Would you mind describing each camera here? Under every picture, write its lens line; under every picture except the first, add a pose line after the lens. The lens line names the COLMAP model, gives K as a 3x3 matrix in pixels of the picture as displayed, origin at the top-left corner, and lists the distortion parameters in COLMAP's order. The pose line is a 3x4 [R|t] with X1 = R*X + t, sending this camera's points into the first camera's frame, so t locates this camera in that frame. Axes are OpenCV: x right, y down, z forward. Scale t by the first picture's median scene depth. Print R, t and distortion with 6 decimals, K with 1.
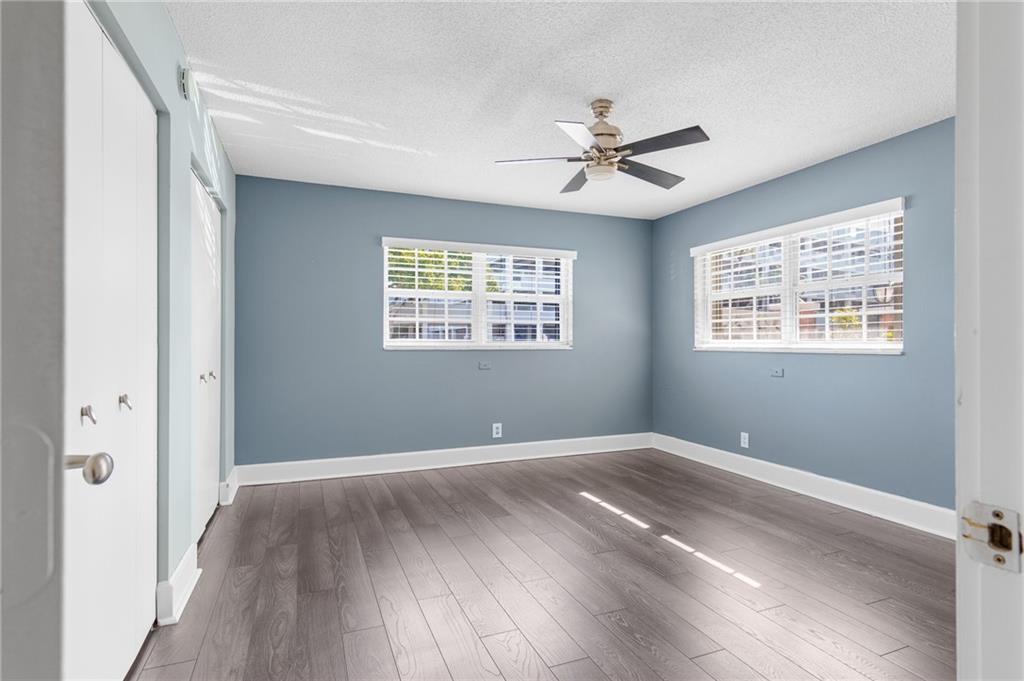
lens RADIAL K [[503.5, 0, 512.0], [0, 503.5, 340.5], [0, 0, 1]] dist [-0.004000, -0.000577]
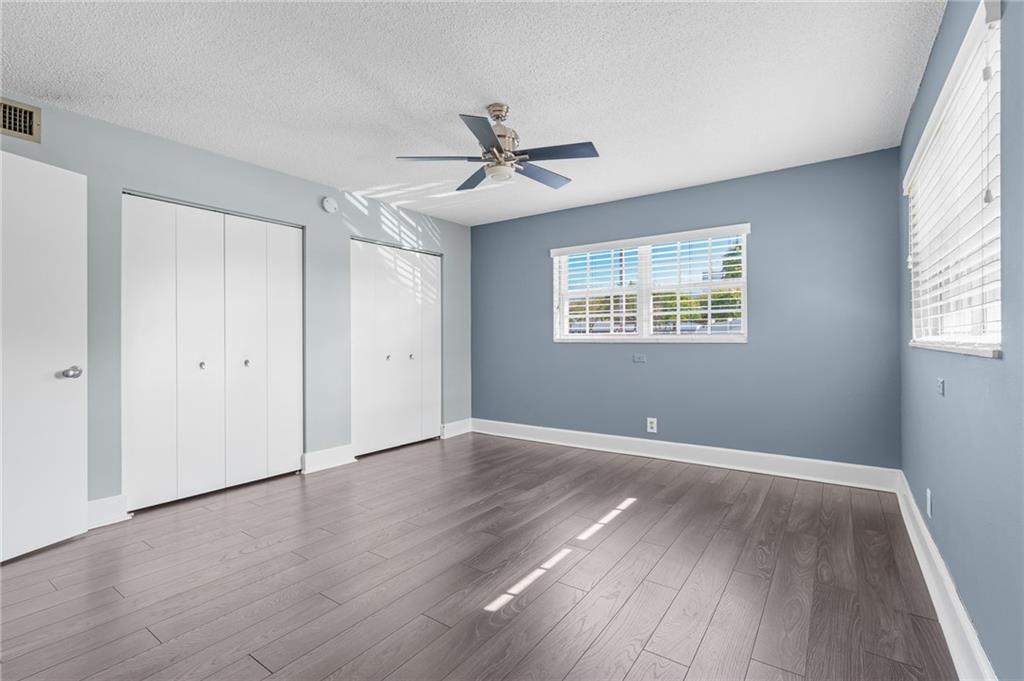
lens RADIAL K [[478.0, 0, 522.7], [0, 478.0, 333.2], [0, 0, 1]] dist [0.003375, 0.000359]
pose [[0.556612, -0.006272, -0.830749, 0.759469], [0.013076, 0.999914, 0.001212, -0.006076], [0.830670, -0.011537, 0.556646, 0.344811]]
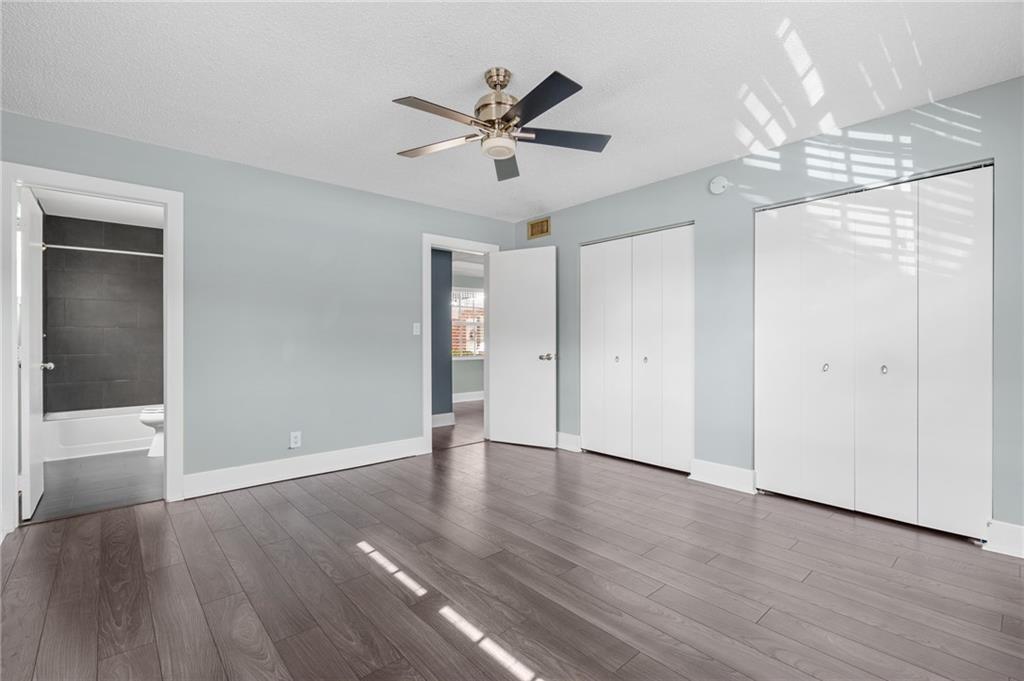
lens RADIAL K [[445.3, 0, 492.6], [0, 445.3, 344.7], [0, 0, 1]] dist [0.000361, -0.000024]
pose [[-0.948634, -0.003454, -0.316358, 0.317602], [-0.000426, 0.999953, -0.009640, 0.022929], [0.316377, -0.009010, -0.948591, 1.279572]]
